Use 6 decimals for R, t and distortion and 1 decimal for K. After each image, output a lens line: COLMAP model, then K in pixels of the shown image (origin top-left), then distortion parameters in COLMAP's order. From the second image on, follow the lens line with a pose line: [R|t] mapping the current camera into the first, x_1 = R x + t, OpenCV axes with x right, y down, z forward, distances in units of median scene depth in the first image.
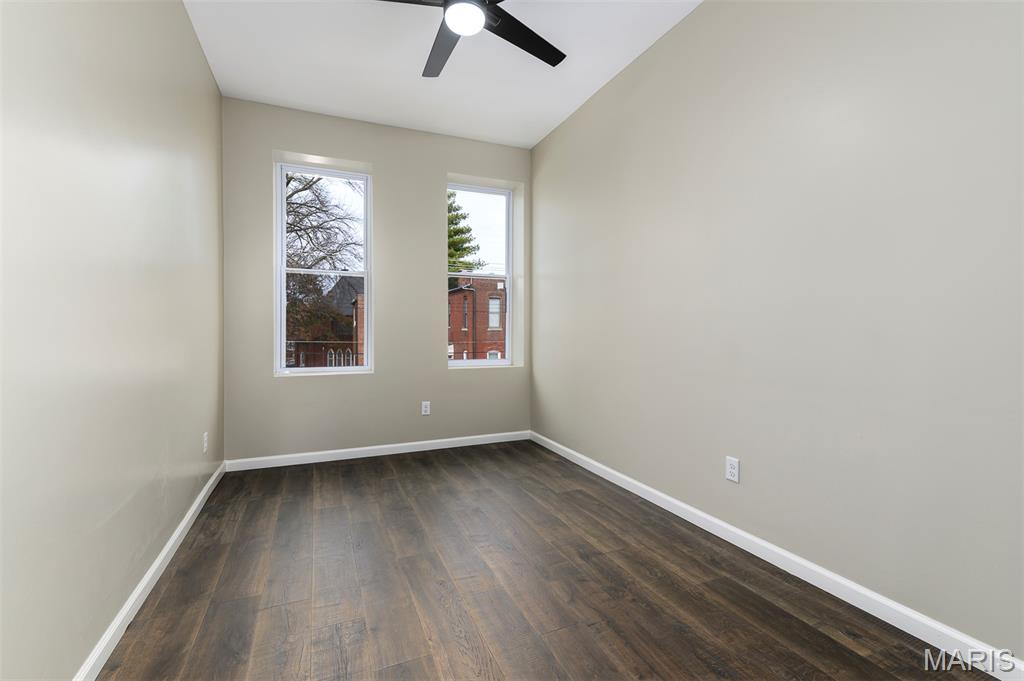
lens RADIAL K [[454.4, 0, 507.0], [0, 454.4, 329.8], [0, 0, 1]] dist [0.012870, 0.000508]
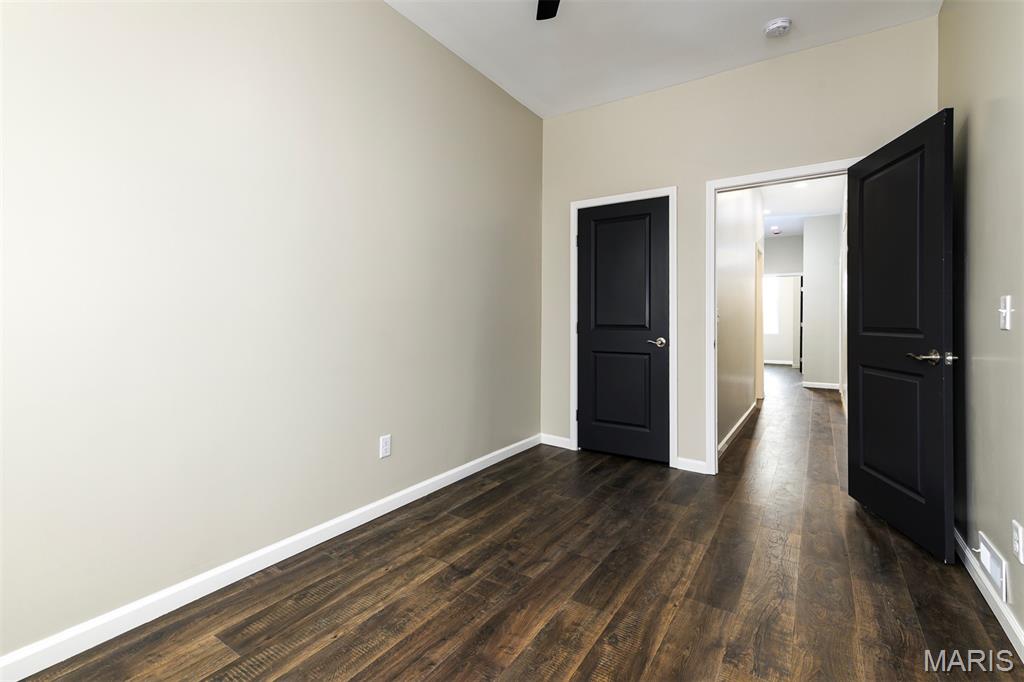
lens RADIAL K [[454.4, 0, 527.4], [0, 454.4, 320.6], [0, 0, 1]] dist [0.012870, 0.000508]
pose [[-0.567583, -0.001168, 0.823315, -0.642872], [-0.000789, 0.999999, 0.000875, 0.000599], [-0.823316, -0.000153, -0.567583, 1.422408]]
